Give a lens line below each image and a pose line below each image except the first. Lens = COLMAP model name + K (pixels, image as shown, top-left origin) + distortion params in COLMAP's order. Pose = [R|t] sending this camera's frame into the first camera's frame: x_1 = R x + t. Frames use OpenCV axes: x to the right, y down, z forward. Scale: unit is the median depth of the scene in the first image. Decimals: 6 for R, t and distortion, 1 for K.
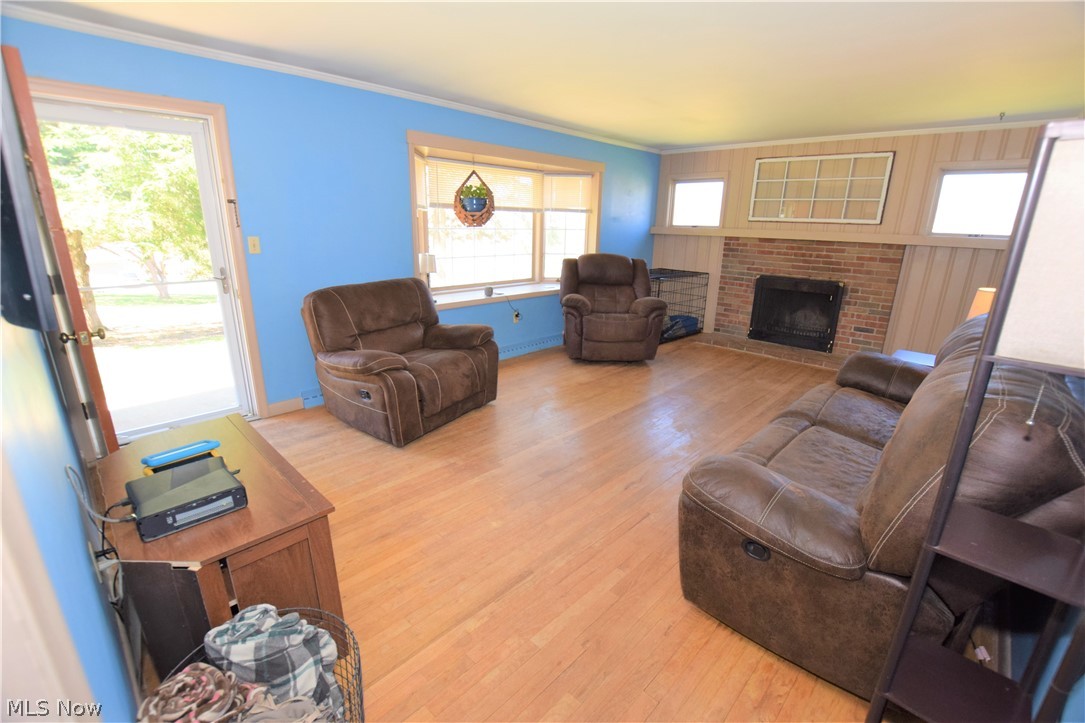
lens RADIAL K [[477.0, 0, 546.5], [0, 477.0, 367.6], [0, 0, 1]] dist [-0.029892, 0.002956]
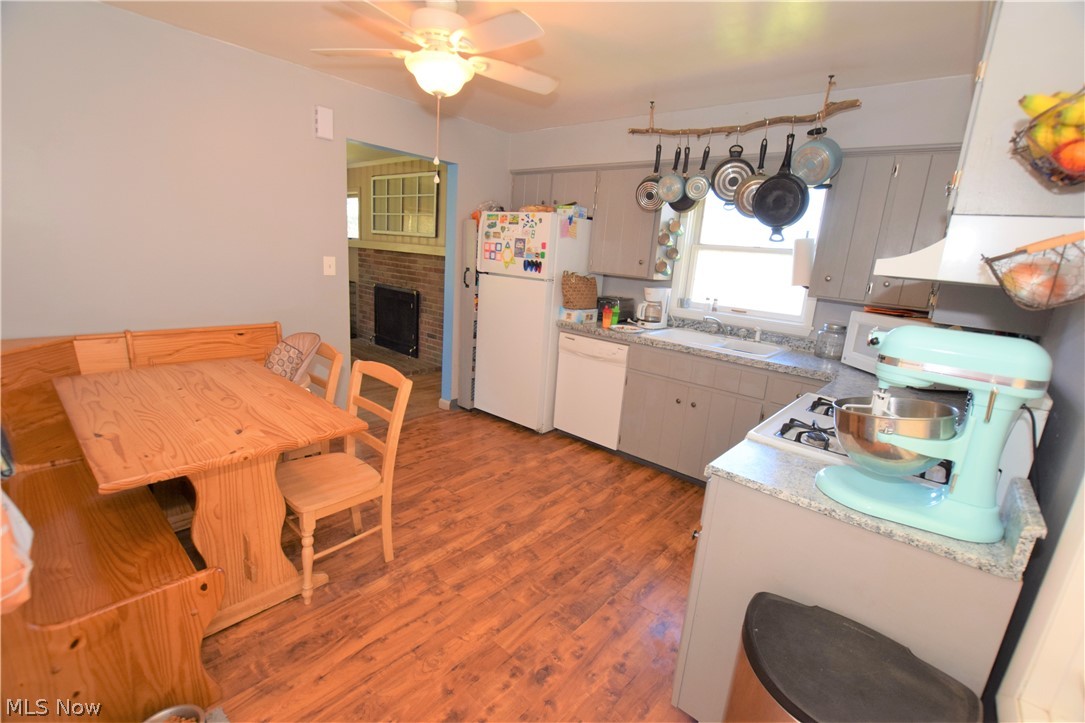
lens RADIAL K [[477.0, 0, 539.6], [0, 477.0, 363.4], [0, 0, 1]] dist [-0.029892, 0.002956]
pose [[0.998153, 0.044615, 0.041238, 0.869296], [-0.041801, 0.996893, -0.066761, 0.041555], [-0.044088, 0.064914, 0.996916, -0.071546]]
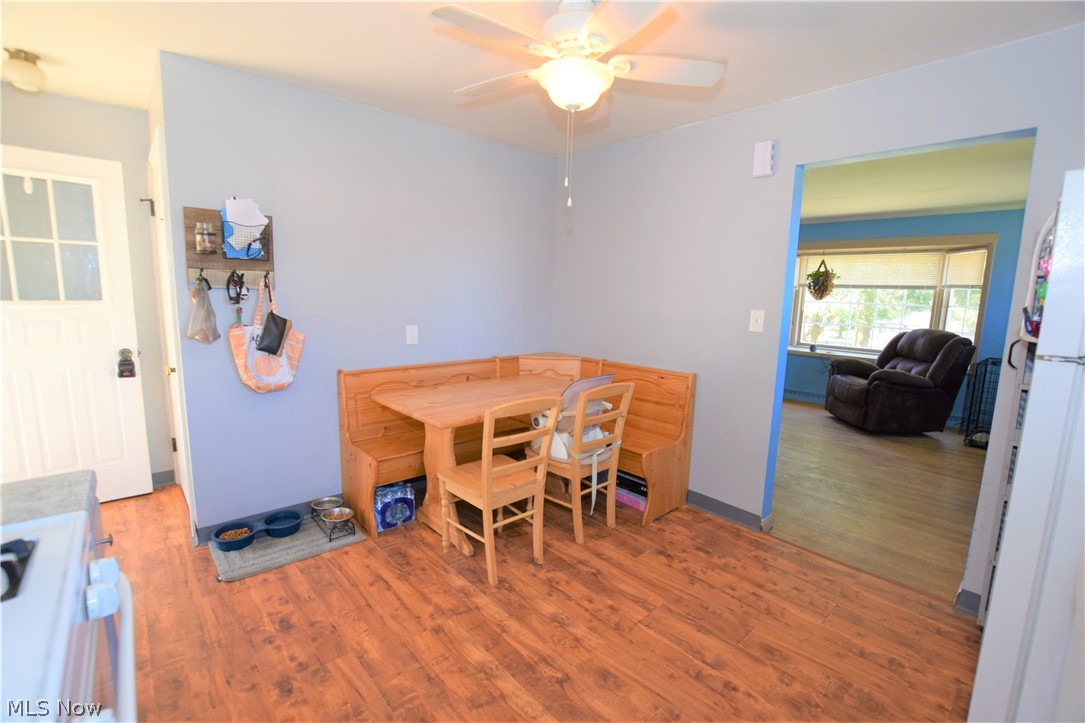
lens RADIAL K [[477.0, 0, 545.7], [0, 477.0, 362.8], [0, 0, 1]] dist [-0.029892, 0.002956]
pose [[-0.079931, 0.119400, -0.989624, 1.151041], [-0.315978, 0.938564, 0.138761, -0.066658], [0.945393, 0.323791, -0.037293, 0.349276]]
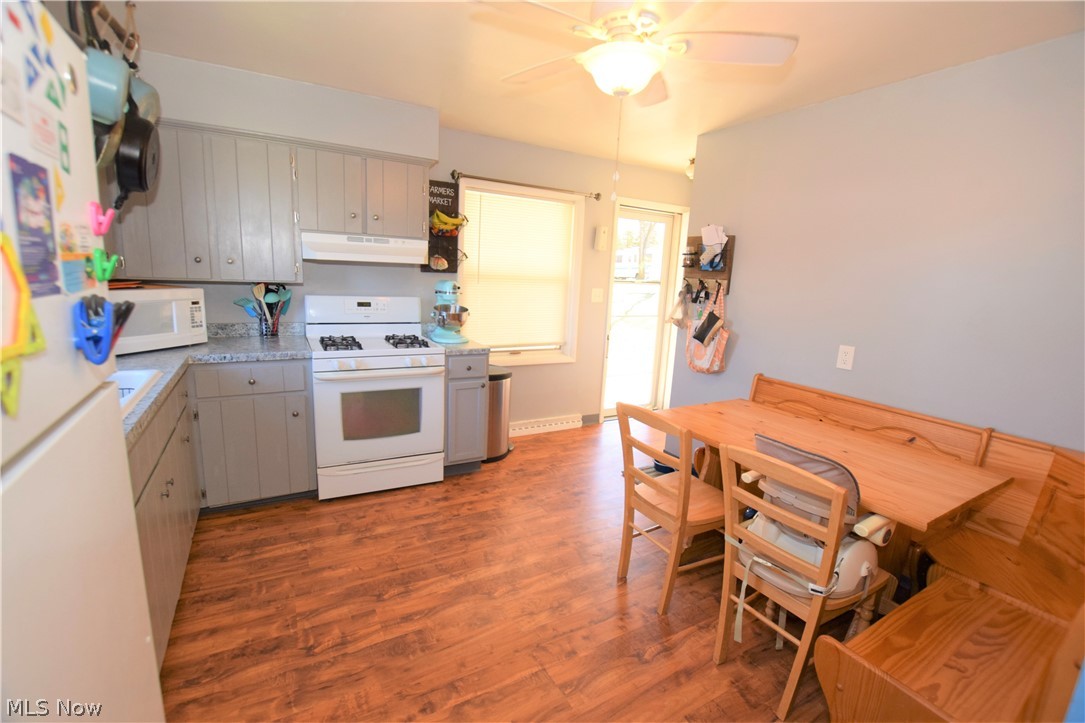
lens RADIAL K [[477.0, 0, 547.2], [0, 477.0, 367.2], [0, 0, 1]] dist [-0.029892, 0.002956]
pose [[-0.955348, -0.125465, 0.267522, 0.736601], [0.014784, 0.883945, 0.467357, -0.182355], [-0.295112, 0.450443, -0.842621, 0.651558]]
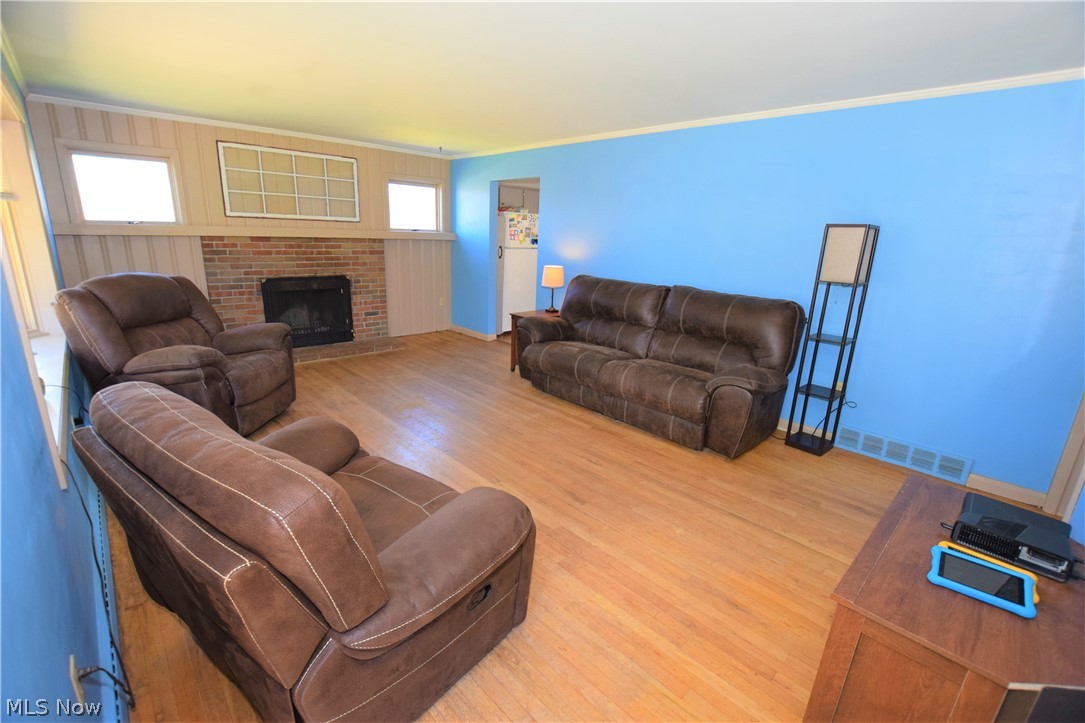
lens RADIAL K [[477.0, 0, 546.2], [0, 477.0, 364.0], [0, 0, 1]] dist [-0.029892, 0.002956]
pose [[0.047921, -0.280532, 0.958648, -0.451117], [0.257836, 0.930698, 0.259464, -0.156113], [-0.965000, 0.234740, 0.116932, 0.479602]]
